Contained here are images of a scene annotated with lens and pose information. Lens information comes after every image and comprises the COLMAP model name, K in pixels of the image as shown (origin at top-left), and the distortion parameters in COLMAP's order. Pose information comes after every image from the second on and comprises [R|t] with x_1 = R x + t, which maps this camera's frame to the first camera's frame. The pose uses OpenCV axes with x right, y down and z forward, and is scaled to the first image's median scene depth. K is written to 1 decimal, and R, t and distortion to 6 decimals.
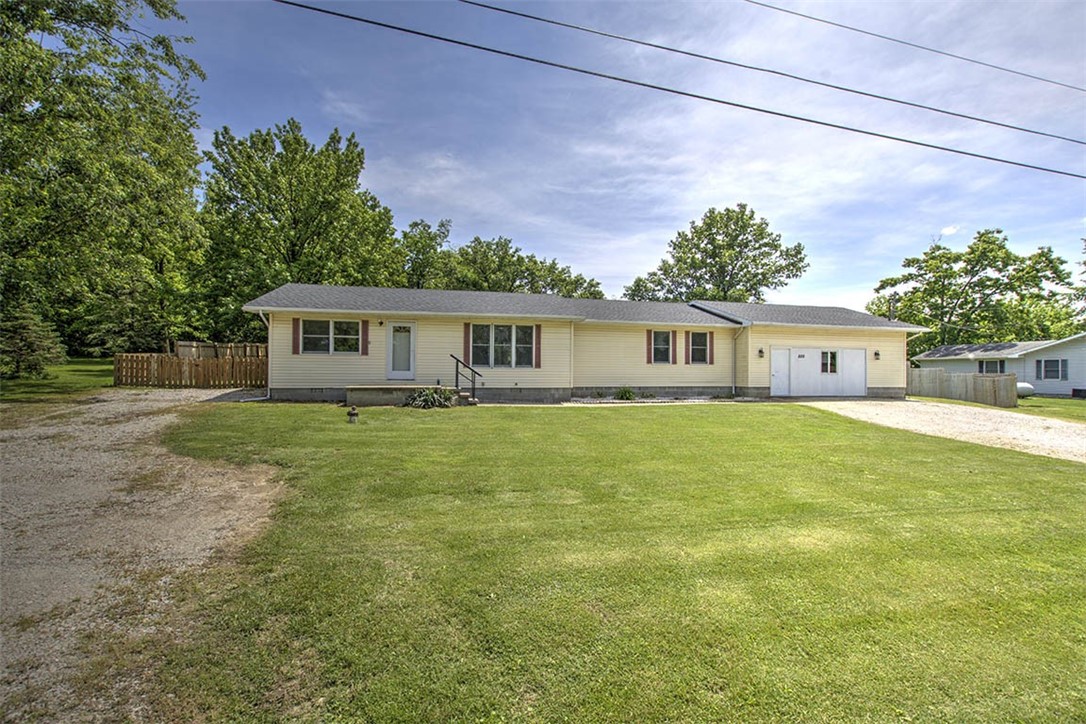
lens RADIAL K [[473.2, 0, 542.1], [0, 473.2, 361.8], [0, 0, 1]] dist [-0.001144, 0.000861]
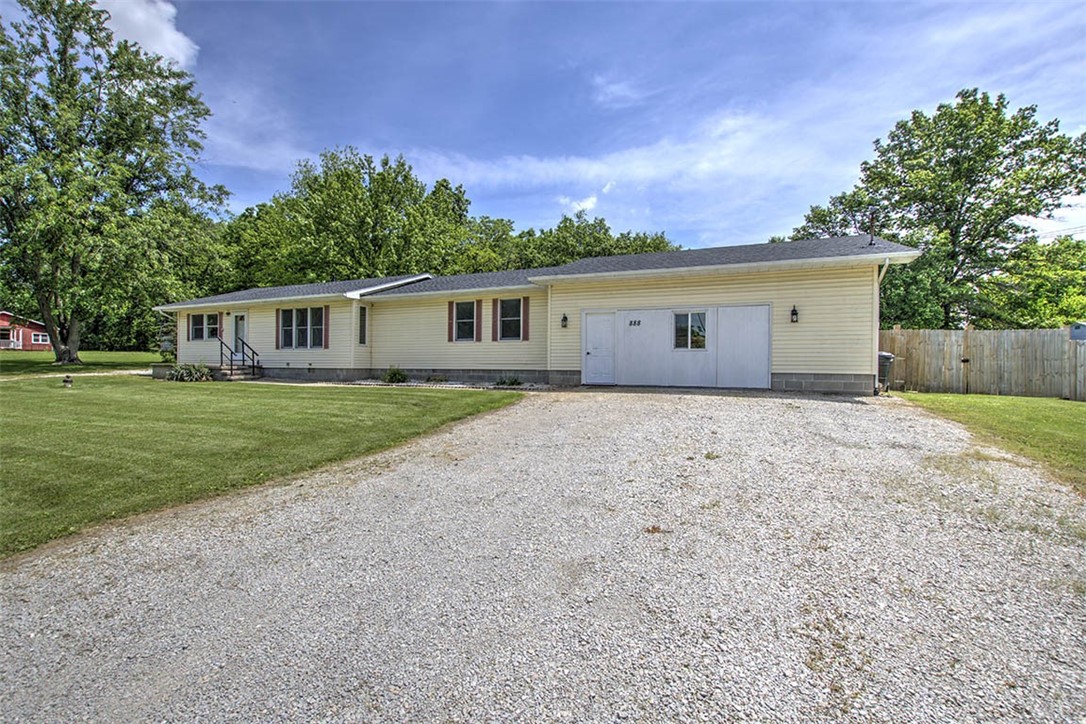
lens RADIAL K [[501.0, 0, 542.4], [0, 501.0, 367.0], [0, 0, 1]] dist [0.025791, 0.000309]
pose [[0.785736, 0.000545, -0.618562, 0.903774], [0.014281, 0.999717, 0.019021, 0.034273], [0.618397, -0.023779, 0.785506, 0.394371]]
